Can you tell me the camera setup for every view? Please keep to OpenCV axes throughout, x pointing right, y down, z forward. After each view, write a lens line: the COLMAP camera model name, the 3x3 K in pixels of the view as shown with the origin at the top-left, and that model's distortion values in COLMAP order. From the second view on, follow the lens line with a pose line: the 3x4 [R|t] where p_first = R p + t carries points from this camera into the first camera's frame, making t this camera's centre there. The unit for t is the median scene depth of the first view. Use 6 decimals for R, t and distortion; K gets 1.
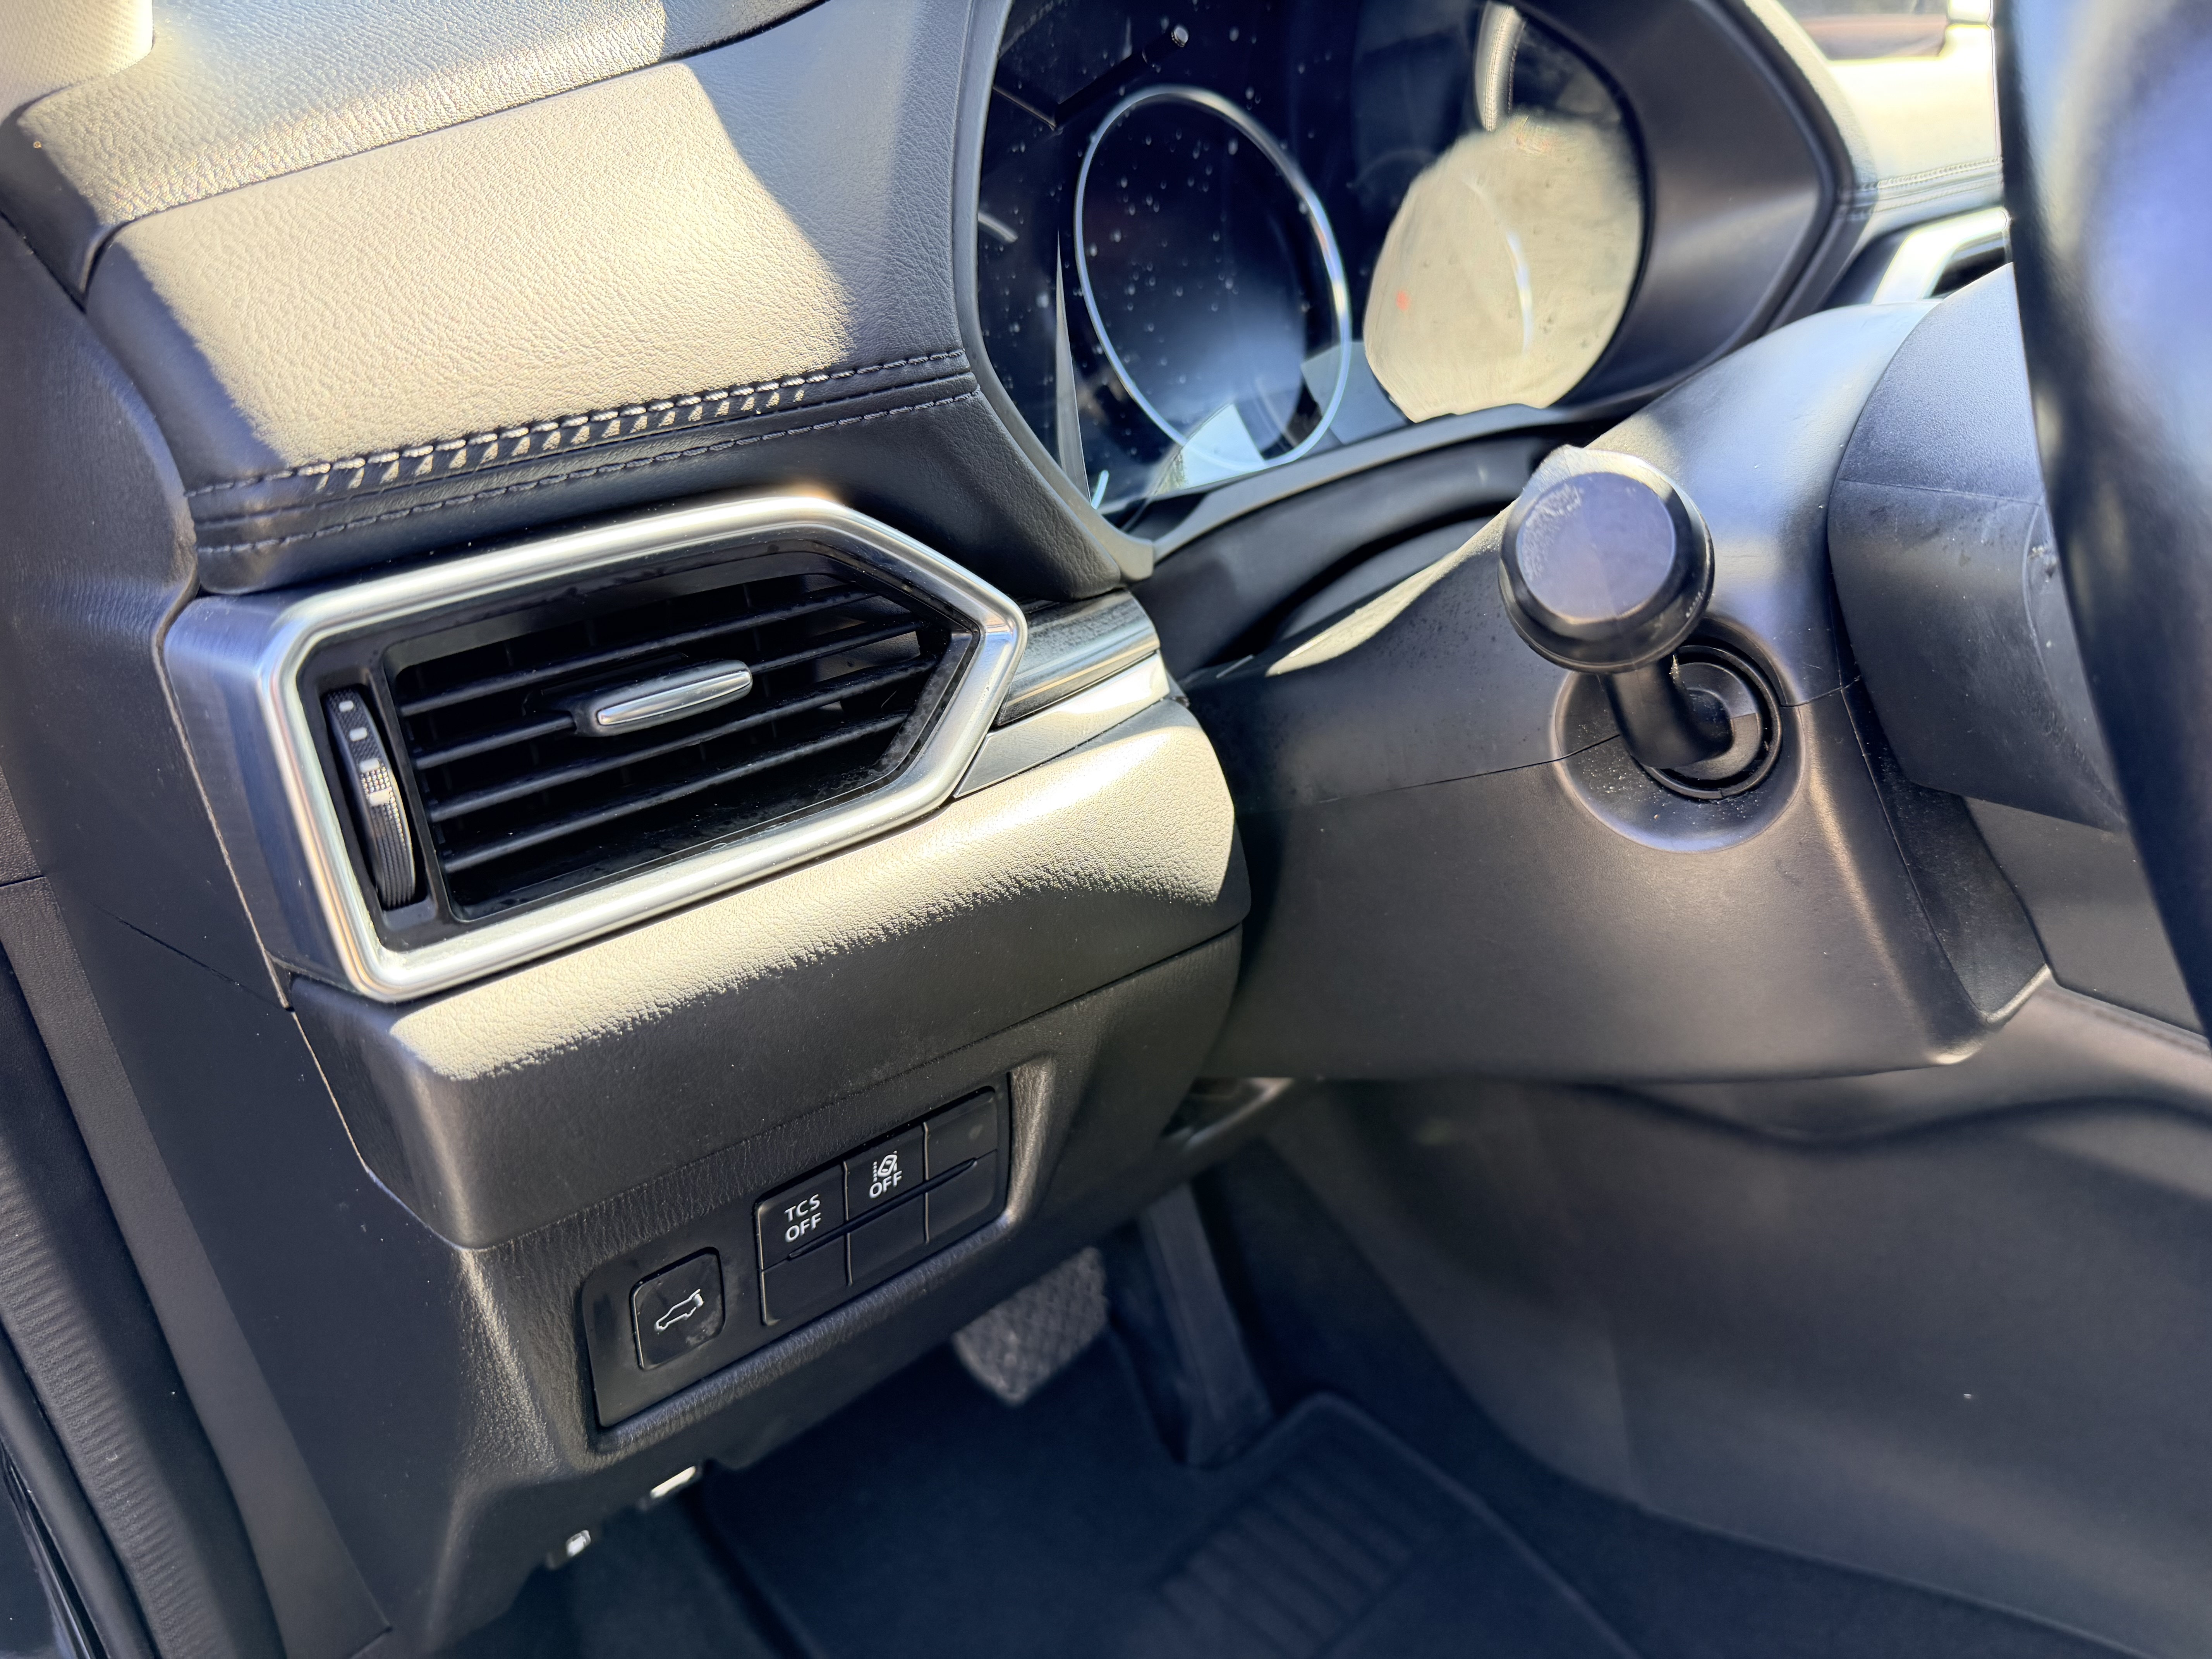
lens RADIAL K [[1551.9, 0, 1106.0], [0, 1551.9, 829.5], [0, 0, 1]] dist [-0.010472, 0.001949]
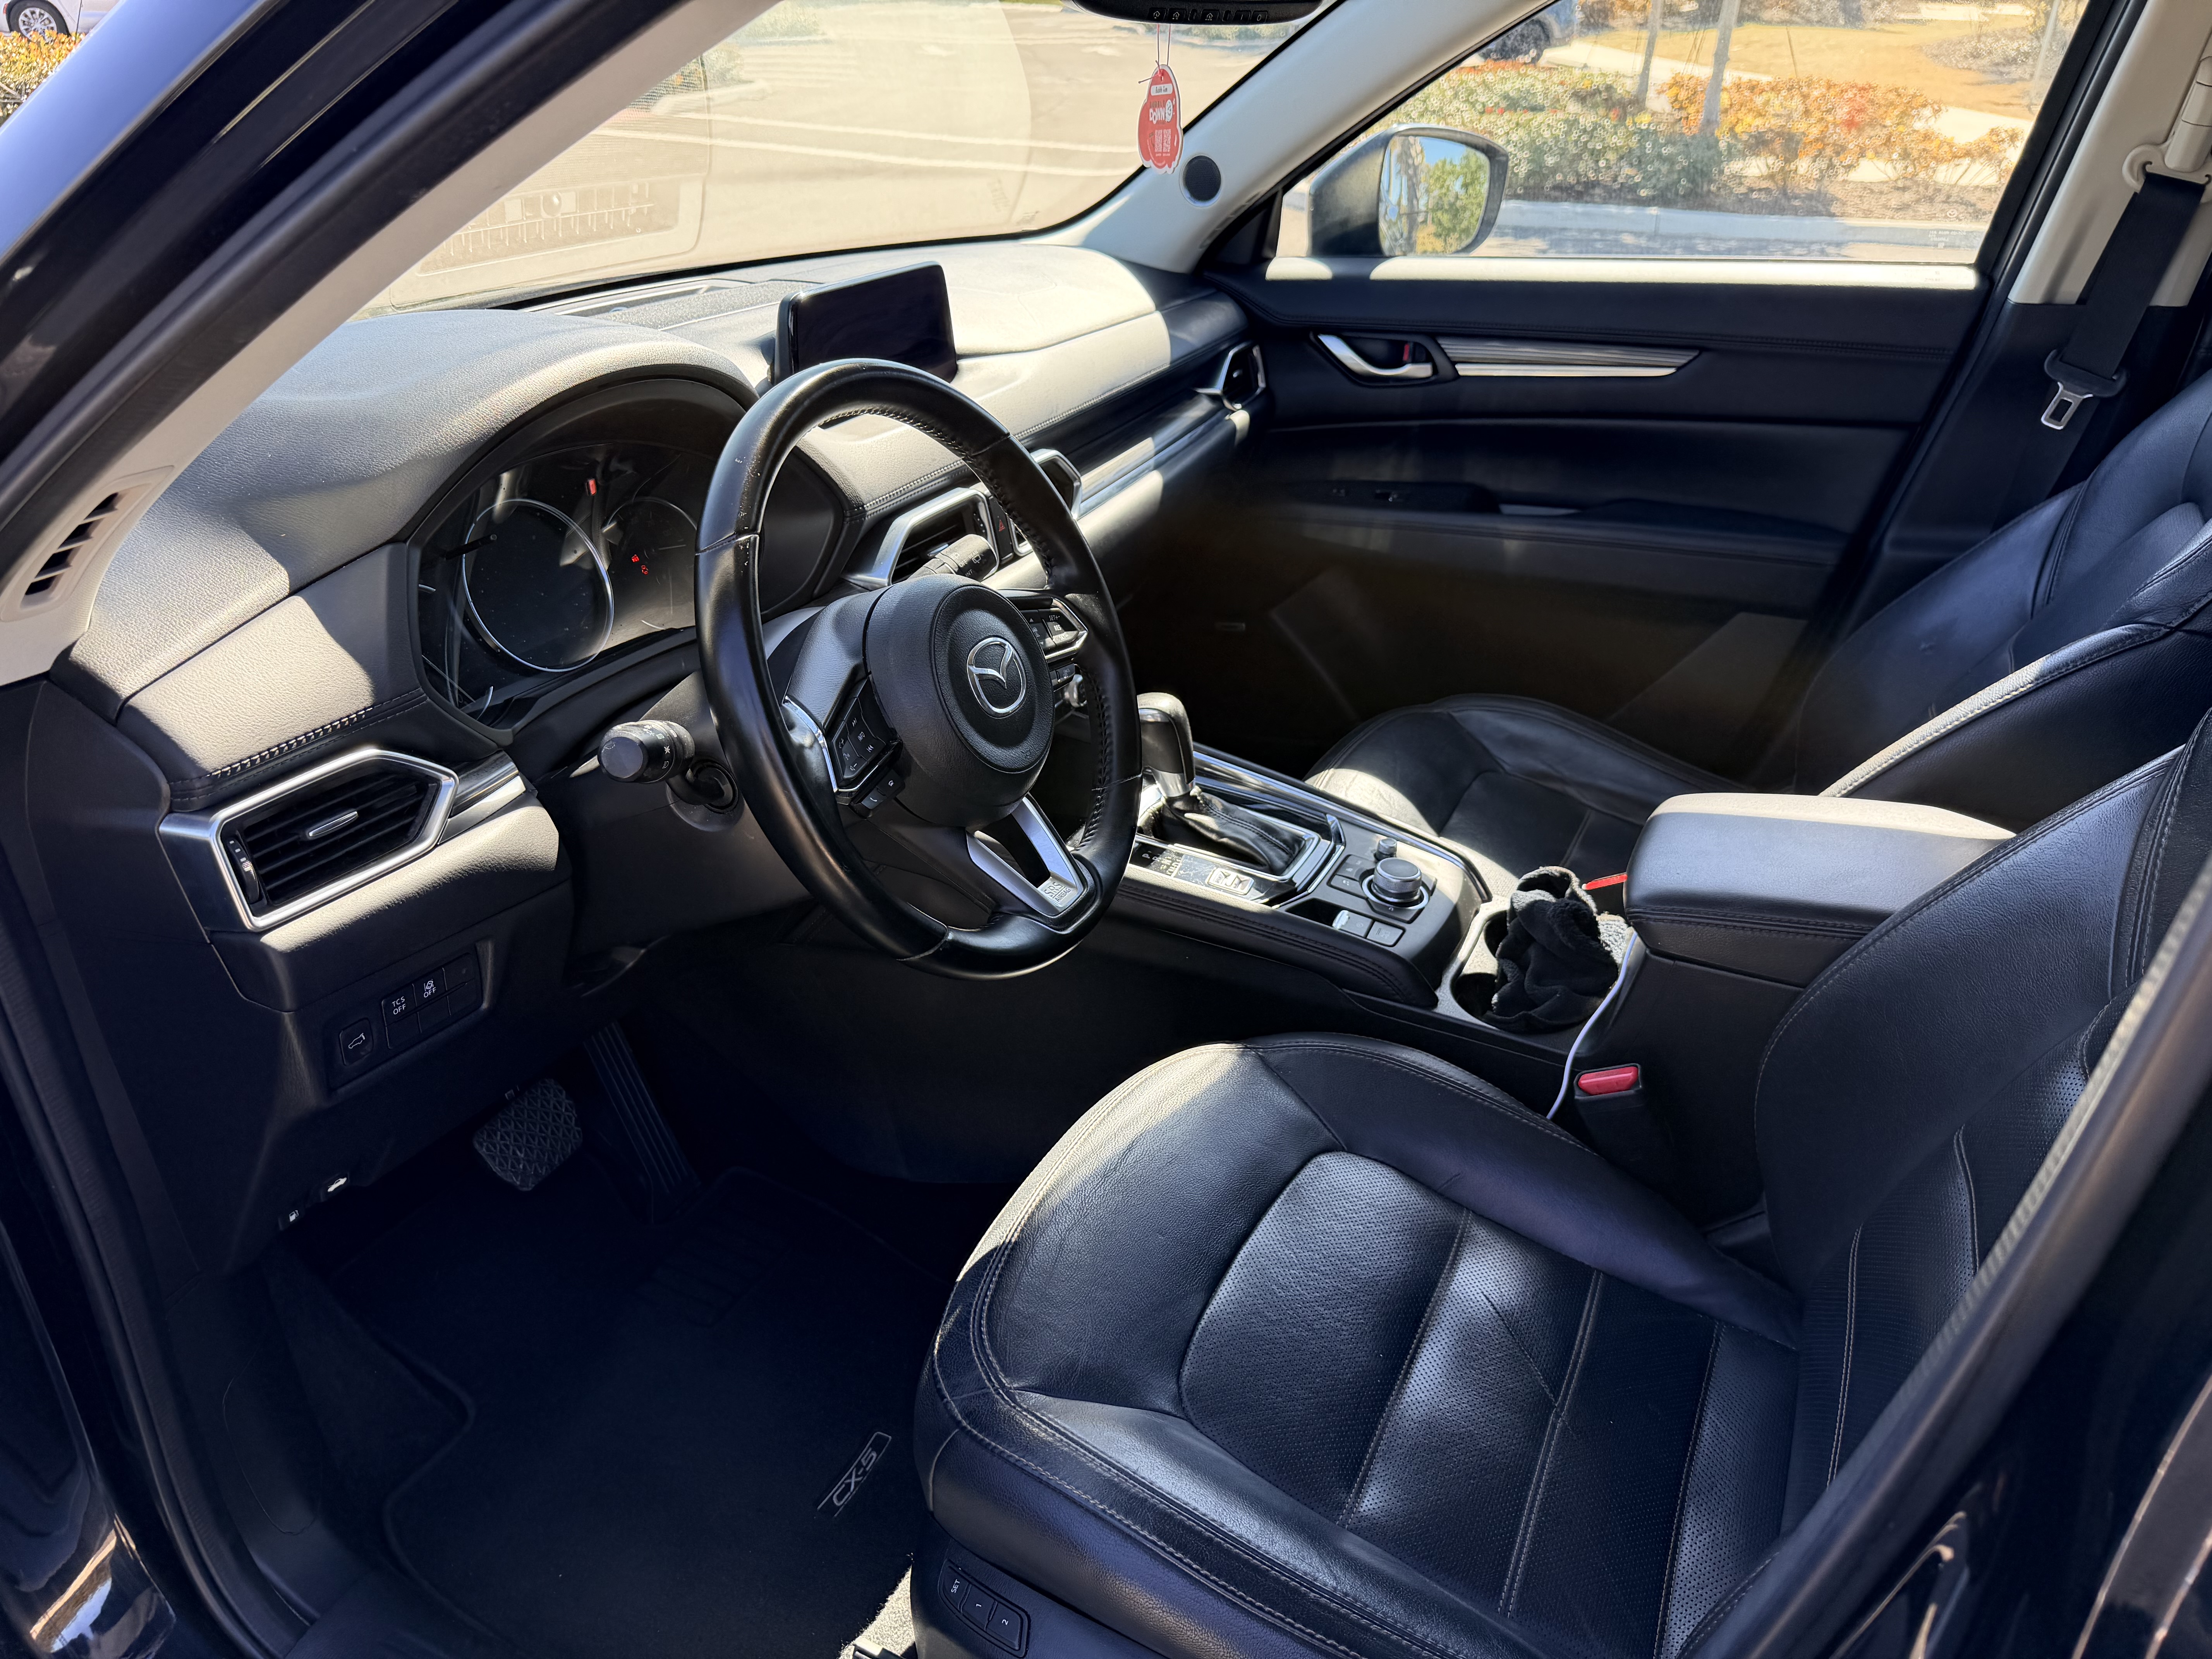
lens RADIAL K [[1551.9, 0, 1106.0], [0, 1551.9, 829.5], [0, 0, 1]] dist [-0.010472, 0.001949]
pose [[0.946434, -0.122956, 0.298571, 0.217671], [0.117225, 0.992412, 0.037101, -0.009856], [-0.300868, -0.000114, 0.953666, -2.085511]]
